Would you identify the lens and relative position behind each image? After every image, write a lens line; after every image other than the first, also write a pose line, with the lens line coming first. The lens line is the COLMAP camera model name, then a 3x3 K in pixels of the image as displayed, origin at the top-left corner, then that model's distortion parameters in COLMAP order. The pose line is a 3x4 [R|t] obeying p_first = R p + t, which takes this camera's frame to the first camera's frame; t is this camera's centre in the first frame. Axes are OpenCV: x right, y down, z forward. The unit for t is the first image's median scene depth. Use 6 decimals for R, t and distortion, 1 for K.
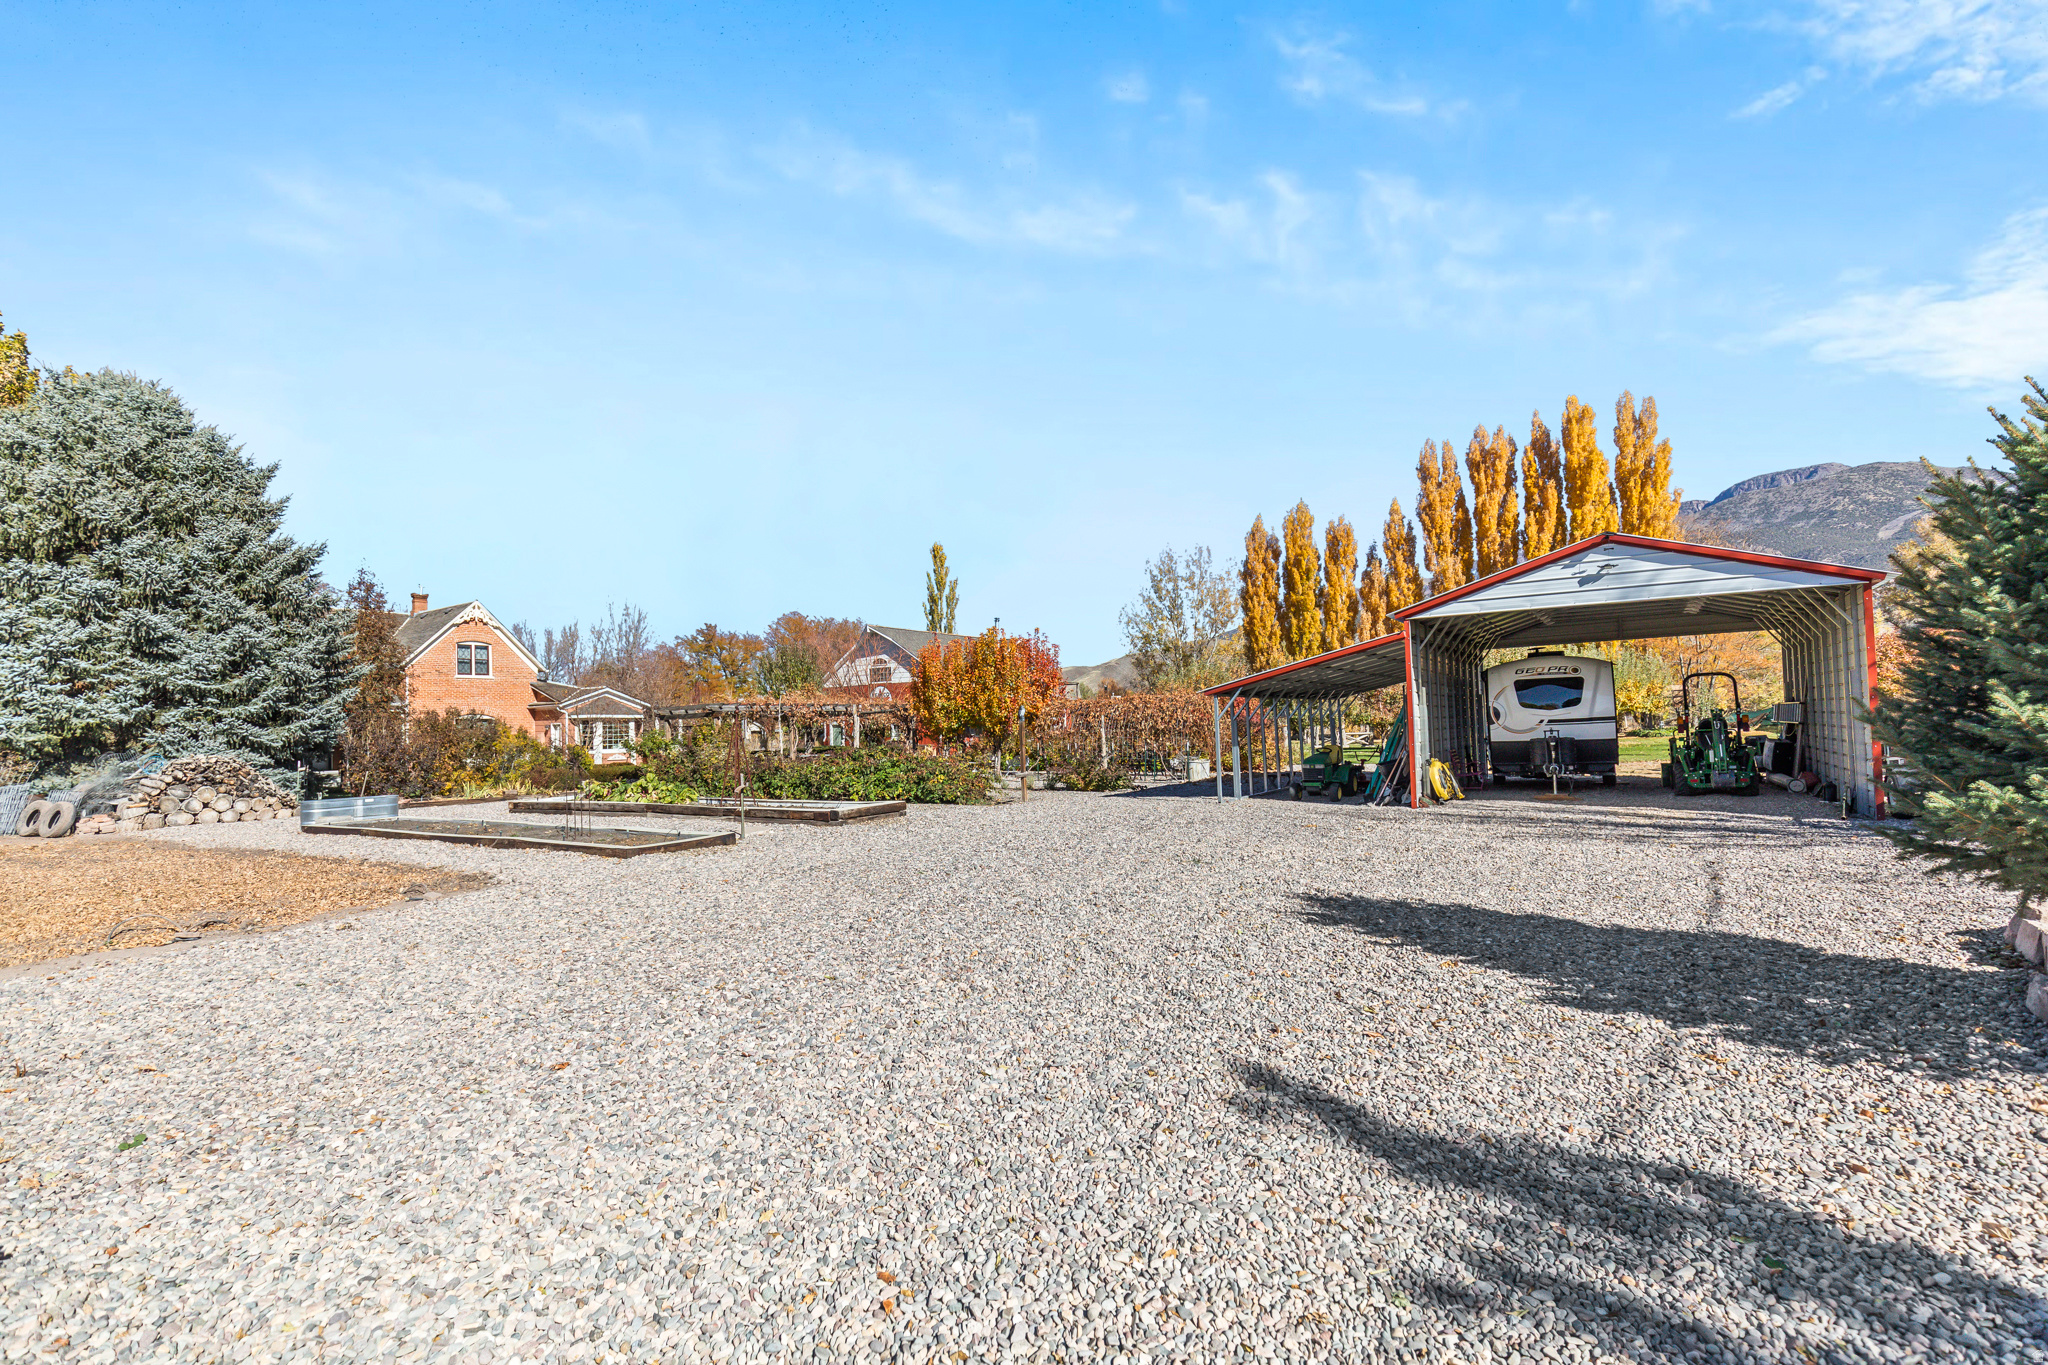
lens RADIAL K [[931.7, 0, 1024.0], [0, 931.7, 682.5], [0, 0, 1]] dist [-0.000222, -0.000009]
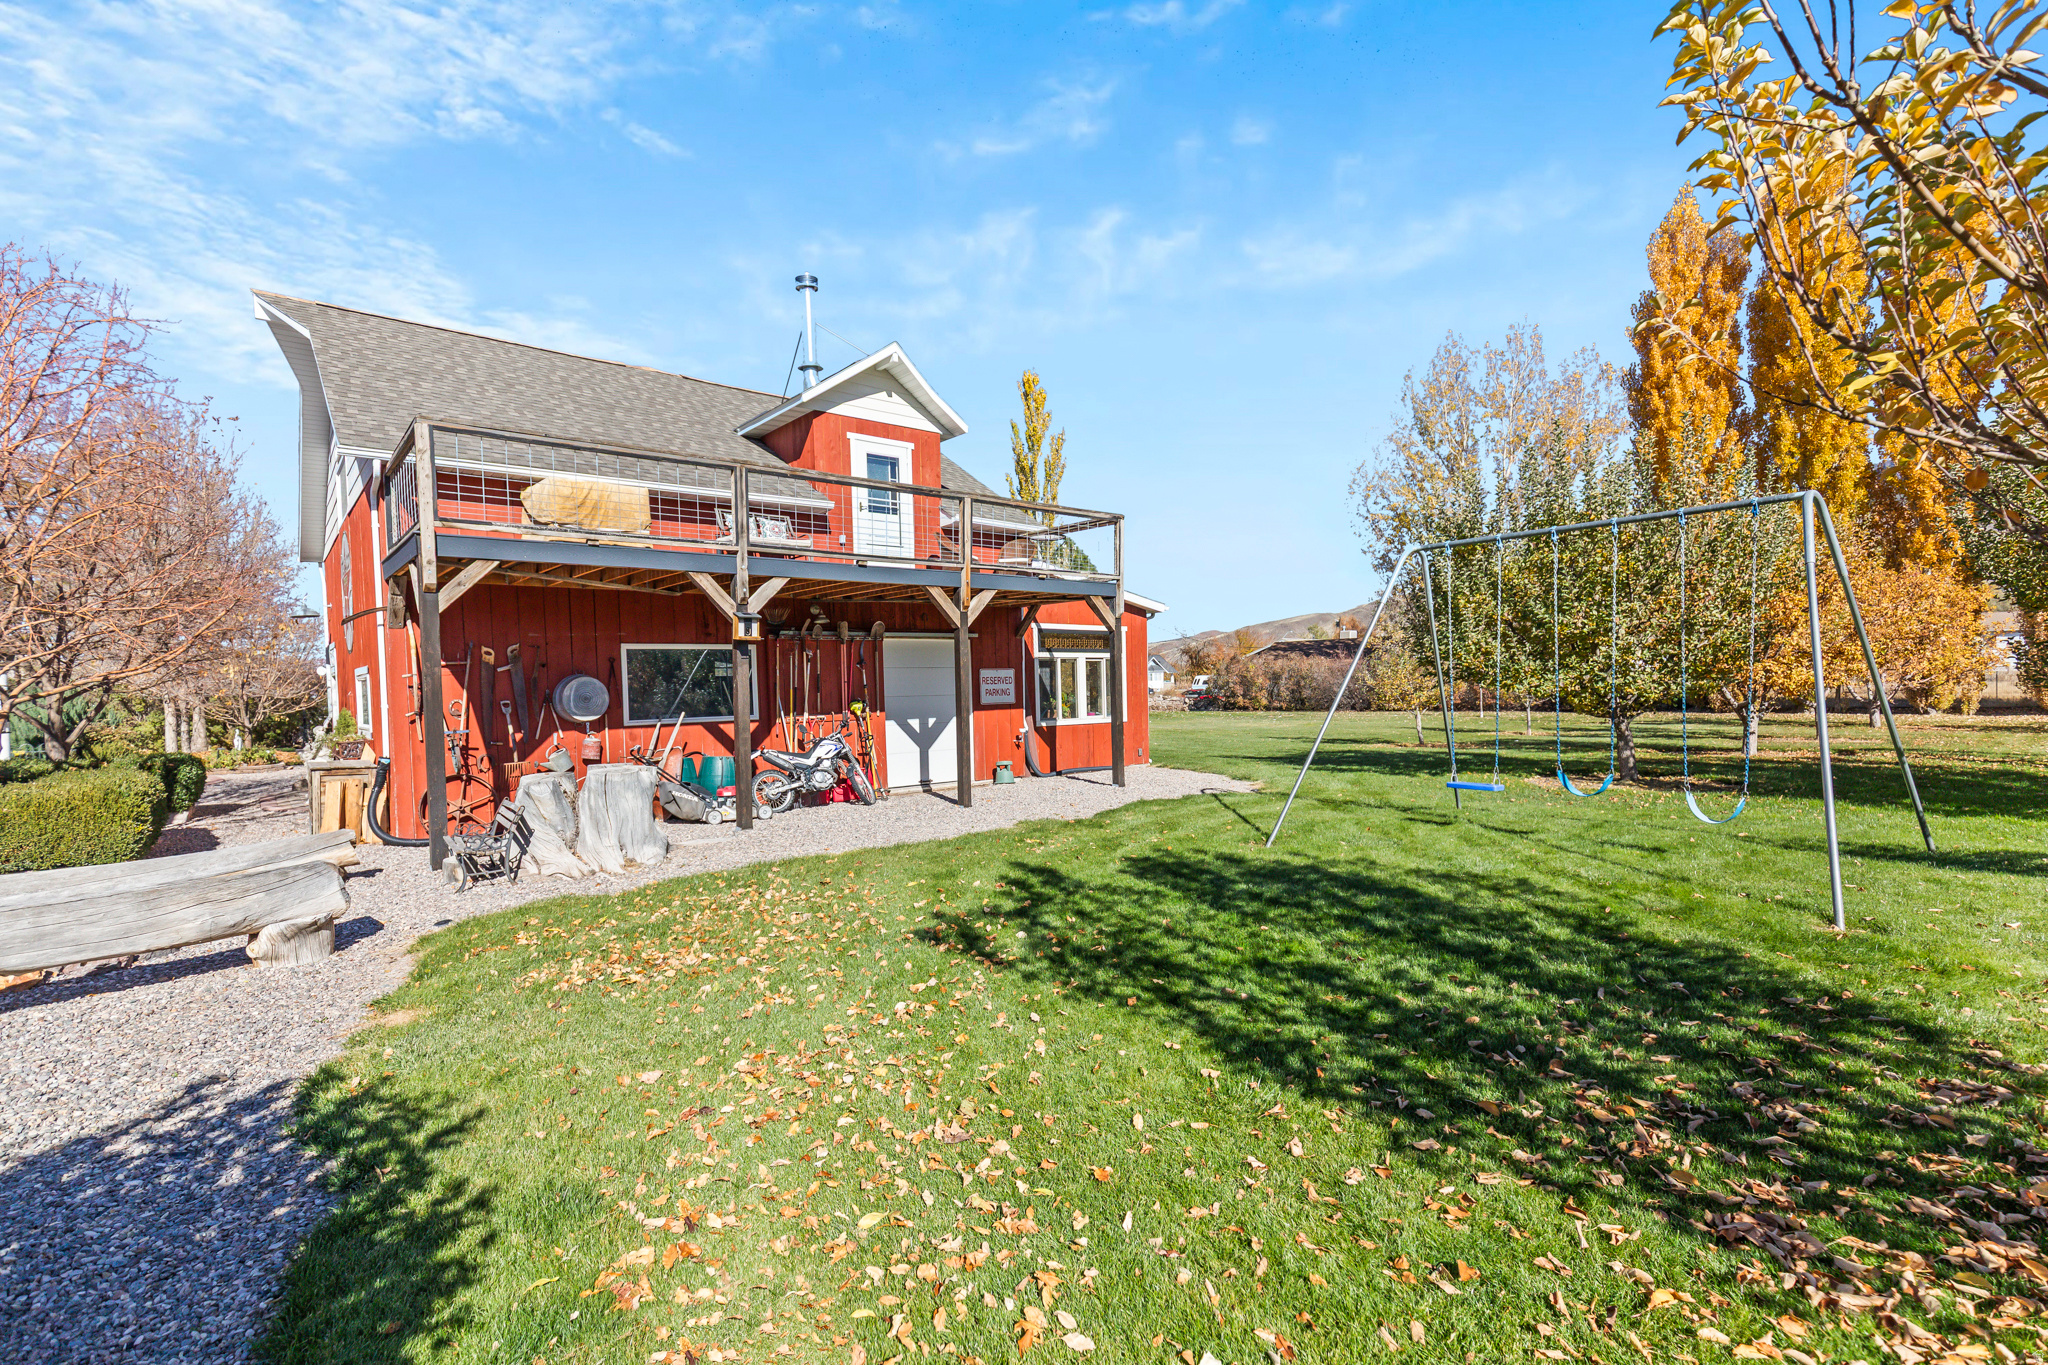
lens RADIAL K [[931.7, 0, 1024.0], [0, 931.7, 682.5], [0, 0, 1]] dist [-0.000222, -0.000009]
pose [[0.967747, 0.011957, -0.251641, 0.066488], [-0.002647, 0.999300, 0.037305, 0.031909], [0.251911, -0.035435, 0.967101, 0.493318]]
